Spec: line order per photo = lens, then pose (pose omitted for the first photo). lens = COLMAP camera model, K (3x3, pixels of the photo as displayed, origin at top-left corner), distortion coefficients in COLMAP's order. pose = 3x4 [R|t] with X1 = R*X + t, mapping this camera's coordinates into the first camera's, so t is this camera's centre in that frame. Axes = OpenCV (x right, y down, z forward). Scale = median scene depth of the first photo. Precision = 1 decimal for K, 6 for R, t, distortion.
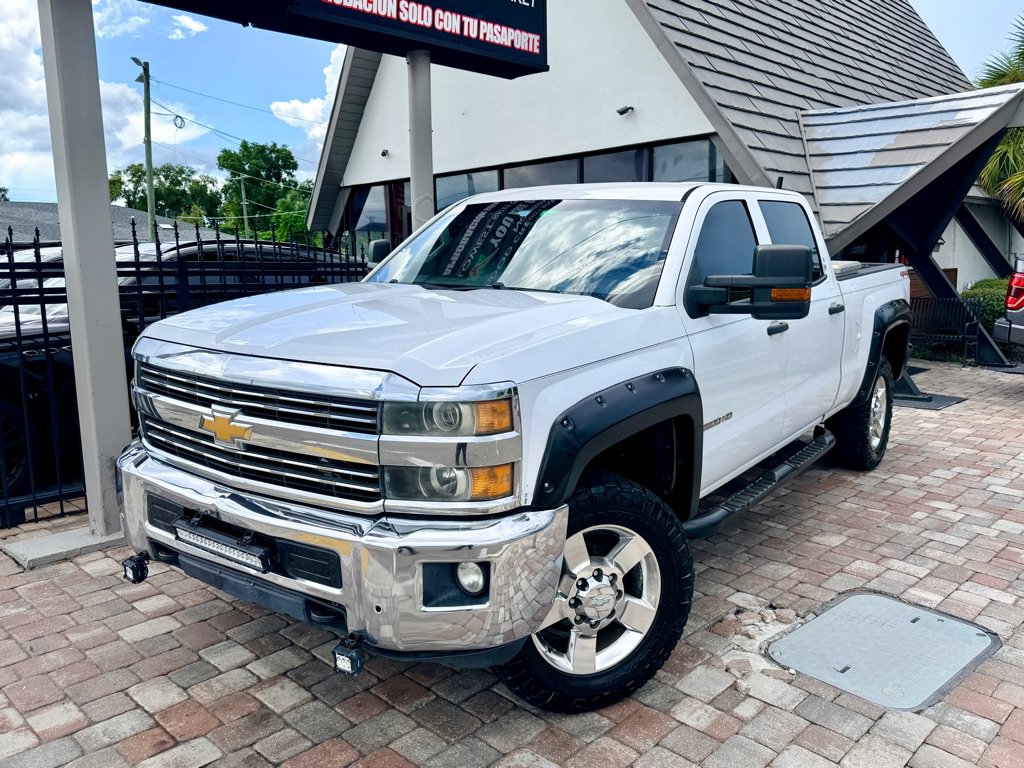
lens RADIAL K [[785.1, 0, 508.5], [0, 785.1, 385.7], [0, 0, 1]] dist [0.078909, -0.109409]
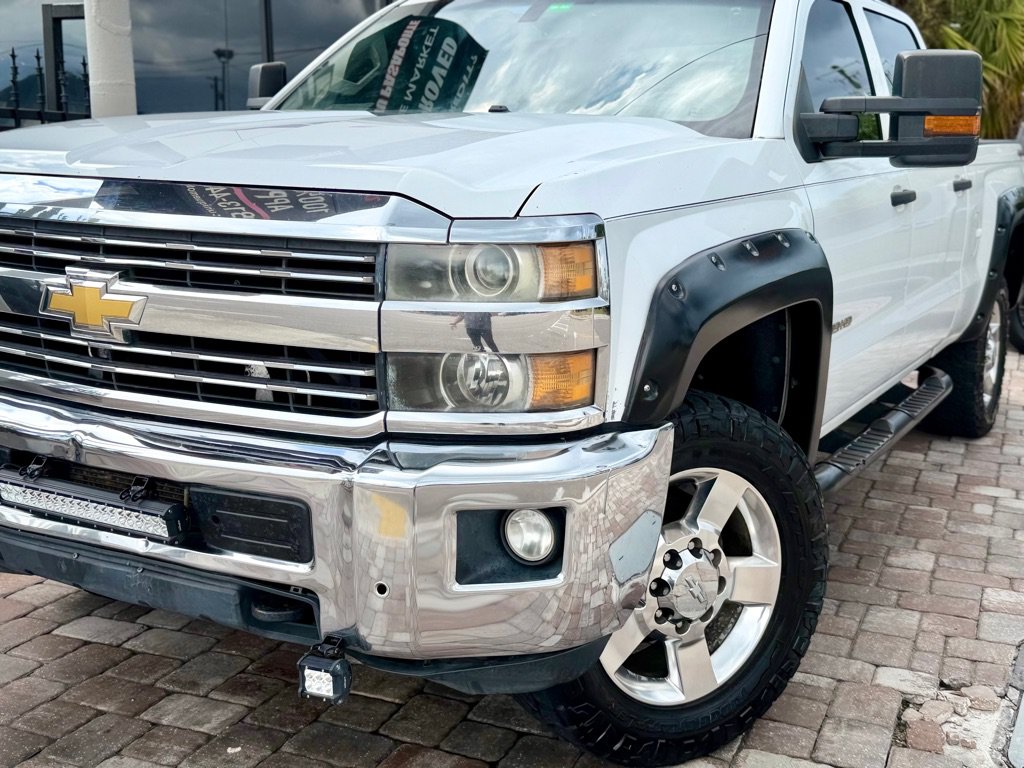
lens RADIAL K [[1169.2, 0, 511.6], [0, 1169.2, 382.1], [0, 0, 1]] dist [0.076970, -0.022720]
pose [[0.993997, -0.008129, 0.109109, -0.130251], [0.006074, 0.999798, 0.019157, 0.086326], [-0.109242, -0.018379, 0.993845, 0.082372]]
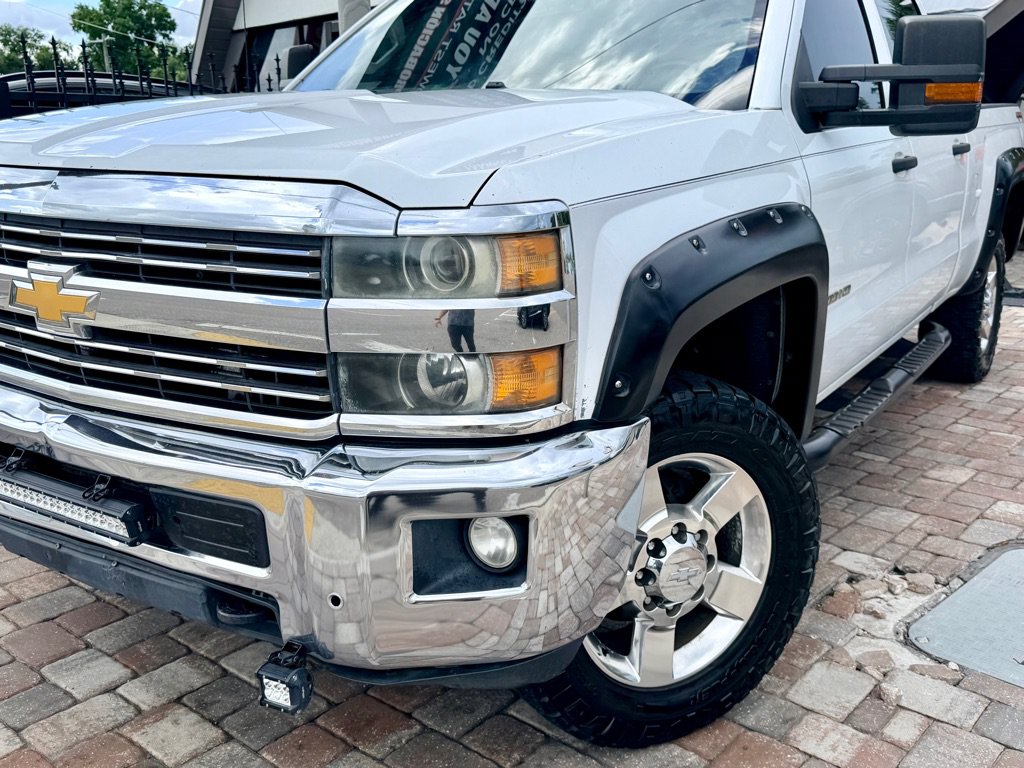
lens RADIAL K [[987.3, 0, 512.9], [0, 987.3, 378.7], [0, 0, 1]] dist [0.103304, -0.191927]
pose [[0.998402, -0.020984, 0.052478, -0.056205], [0.016823, 0.996771, 0.078520, 0.053065], [-0.053956, -0.077512, 0.995530, 0.228306]]
